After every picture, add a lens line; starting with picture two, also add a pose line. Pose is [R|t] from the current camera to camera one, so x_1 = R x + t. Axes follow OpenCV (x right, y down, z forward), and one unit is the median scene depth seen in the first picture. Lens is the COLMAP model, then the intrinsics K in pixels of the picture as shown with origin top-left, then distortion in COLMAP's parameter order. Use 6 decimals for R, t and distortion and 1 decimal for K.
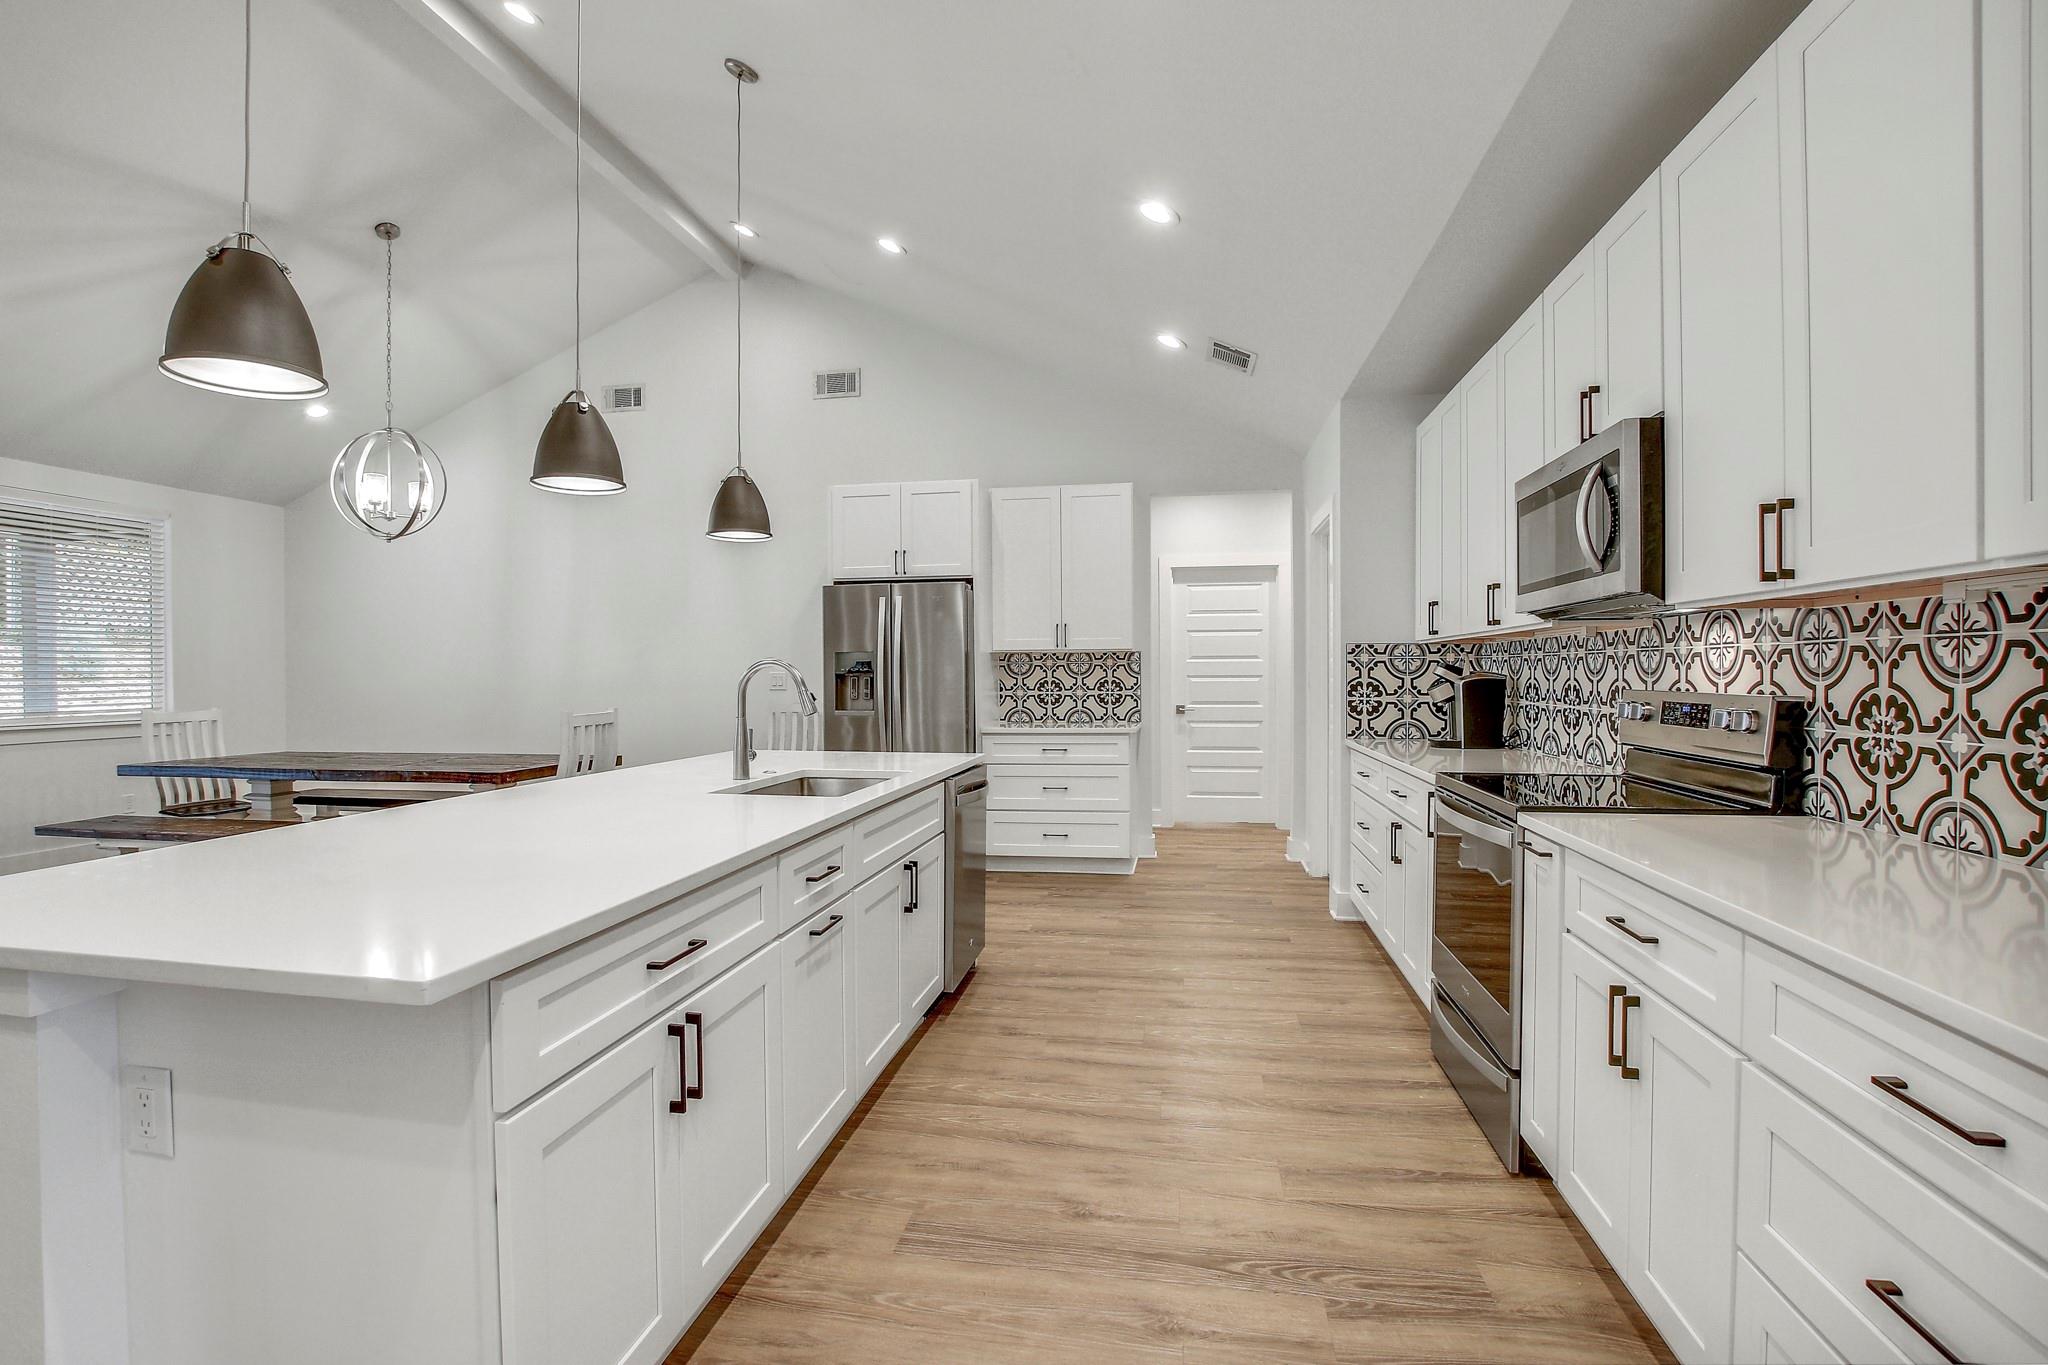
lens RADIAL K [[948.5, 0, 1016.5], [0, 948.5, 680.8], [0, 0, 1]] dist [-0.032072, 0.008189]
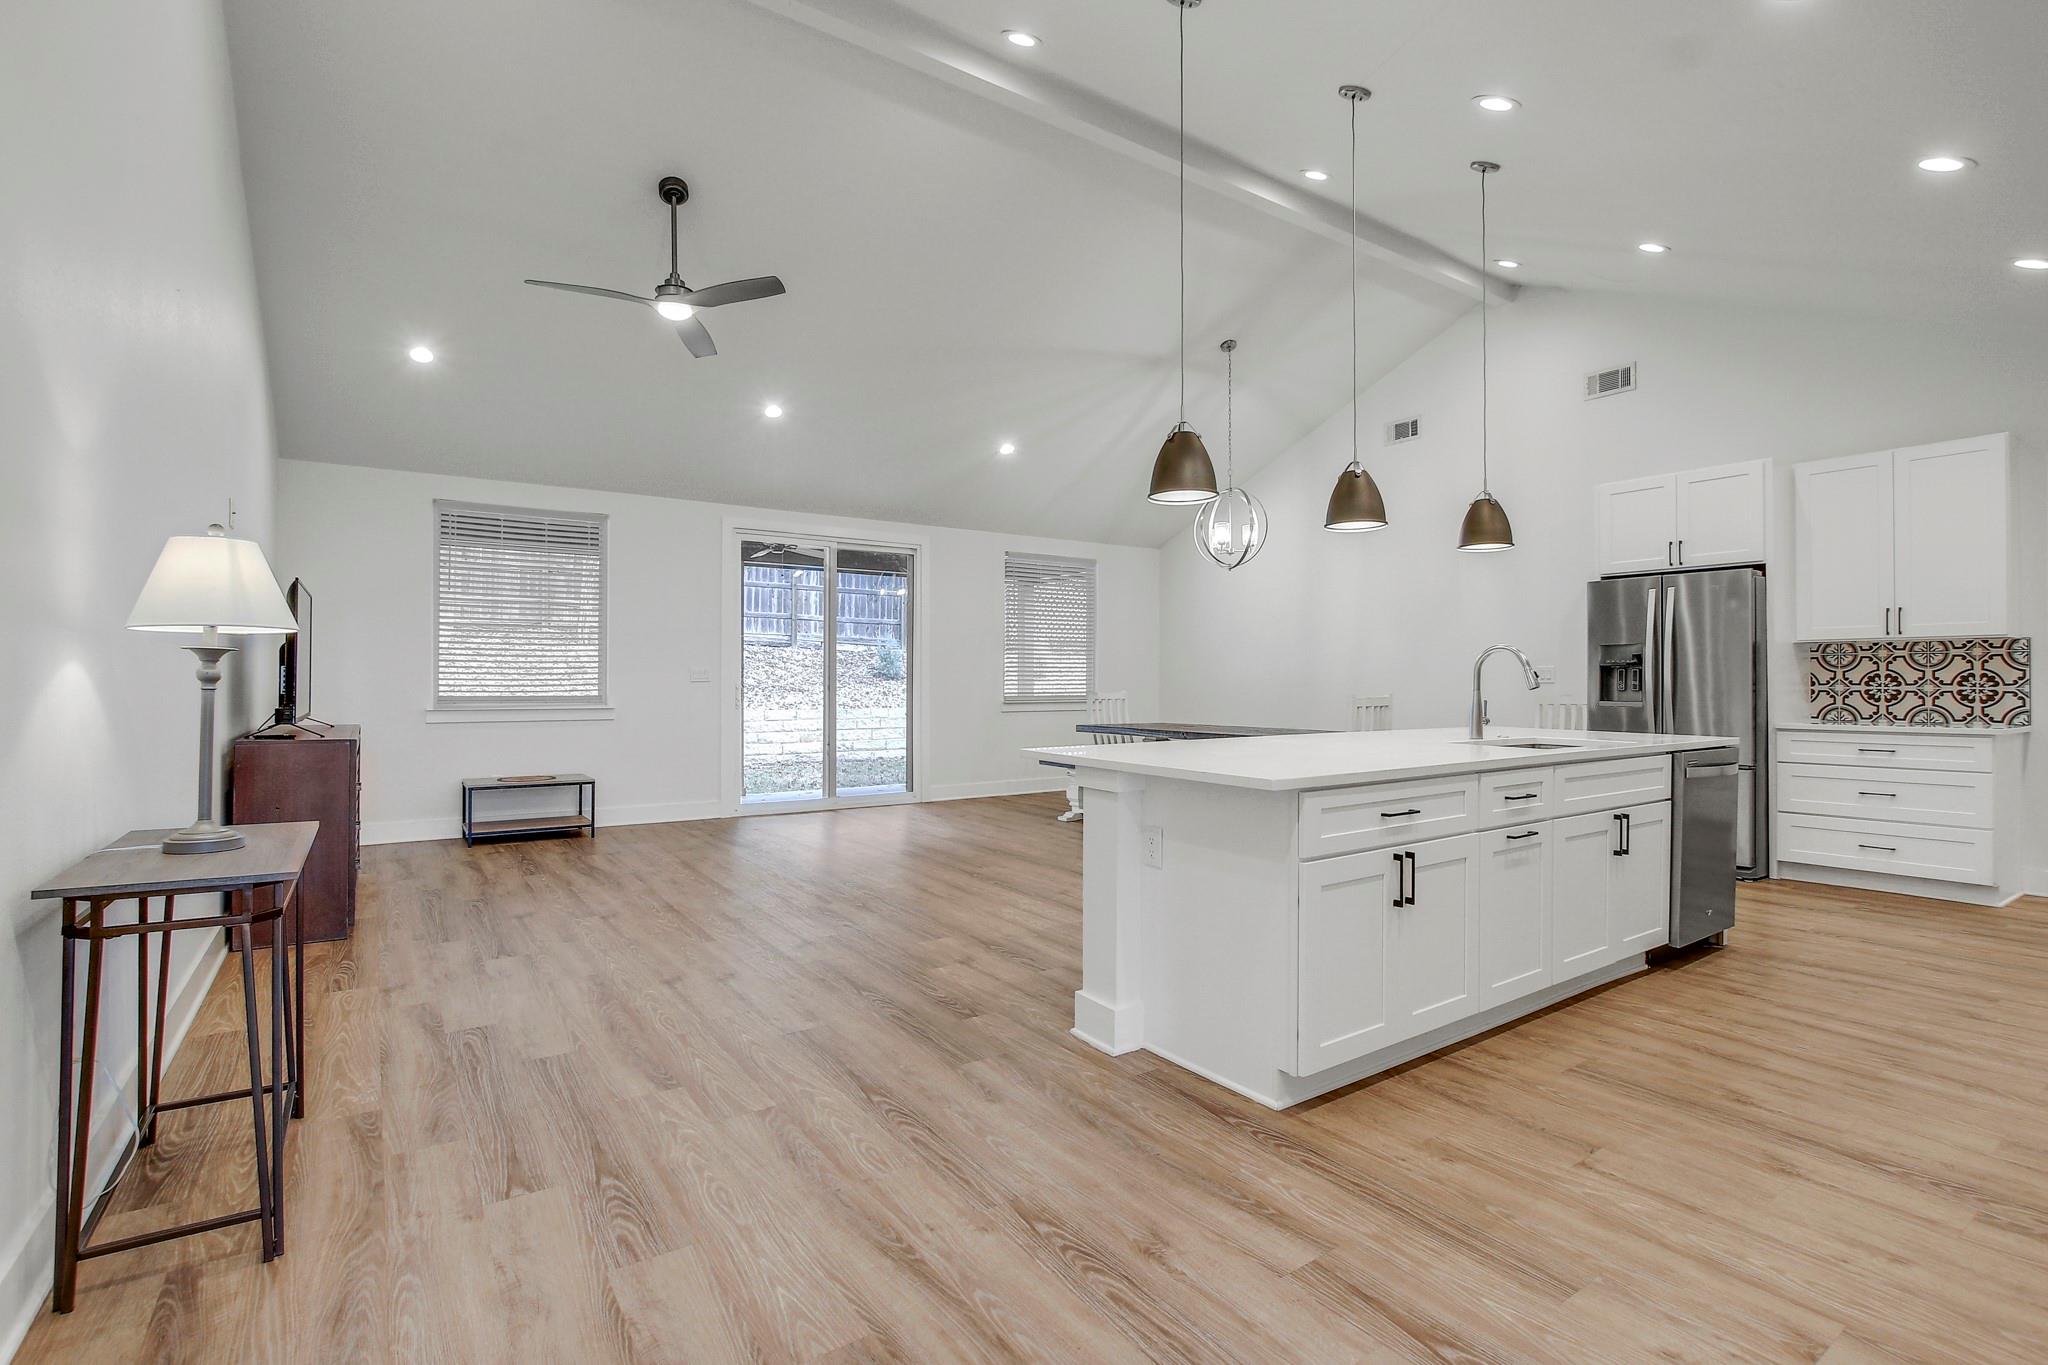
lens RADIAL K [[948.5, 0, 1016.5], [0, 948.5, 680.8], [0, 0, 1]] dist [-0.032072, 0.008189]
pose [[0.699321, 0.006876, -0.714775, 0.152641], [-0.010652, 0.999943, -0.000803, 0.026382], [0.714729, 0.008176, 0.699354, -0.281164]]
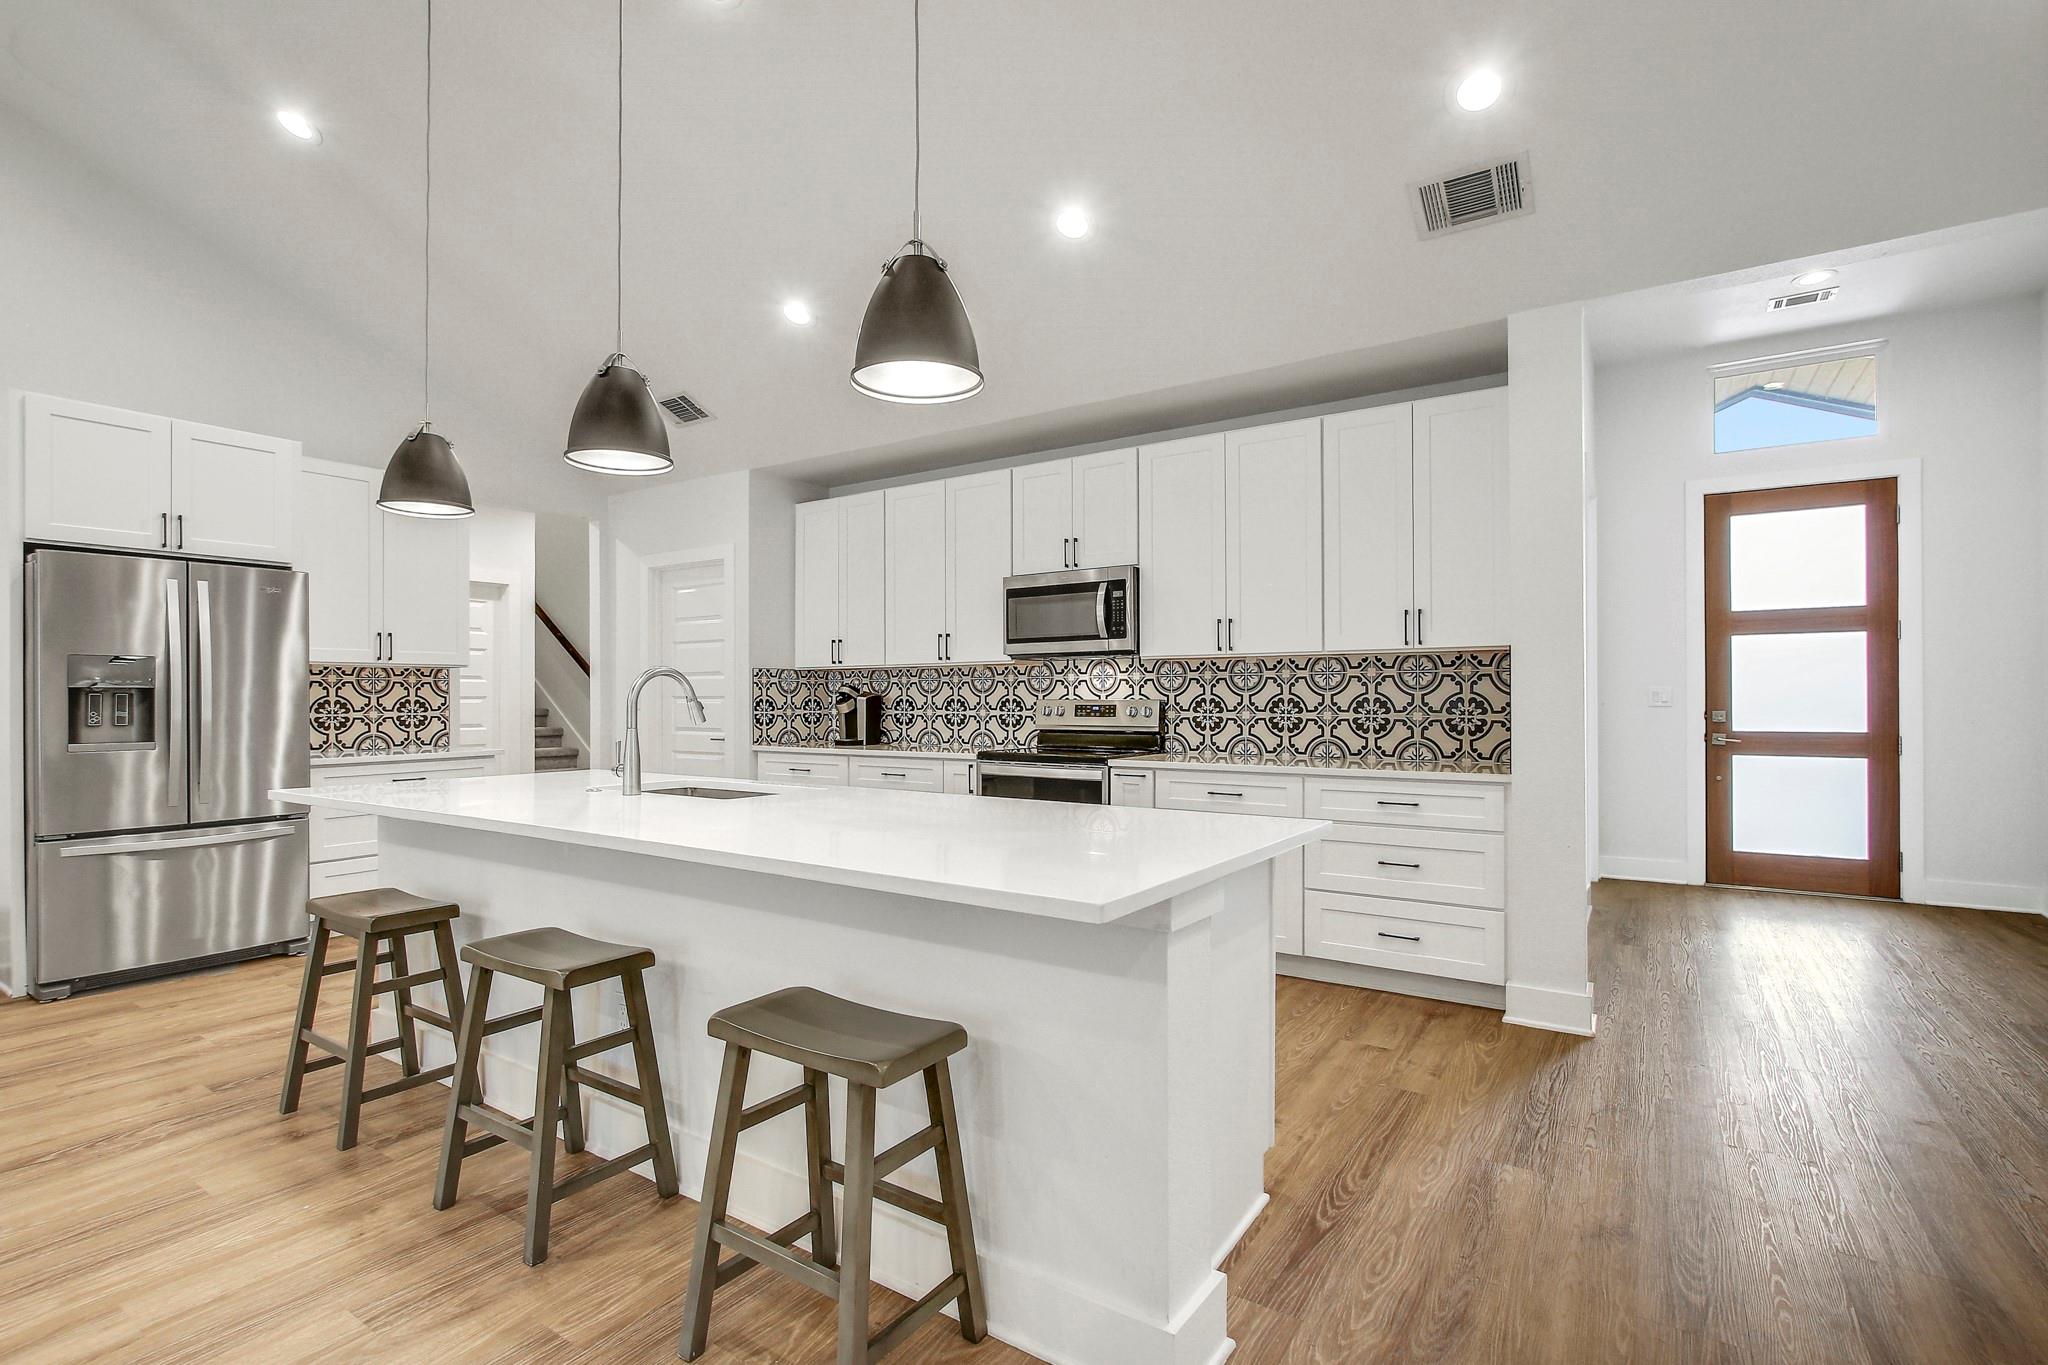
lens RADIAL K [[951.0, 0, 1028.4], [0, 951.0, 684.4], [0, 0, 1]] dist [-0.011796, 0.000492]
pose [[0.401940, 0.015552, 0.915534, -0.816318], [0.008604, 0.999747, -0.020760, 0.013962], [-0.915626, 0.016221, 0.401704, 0.217890]]
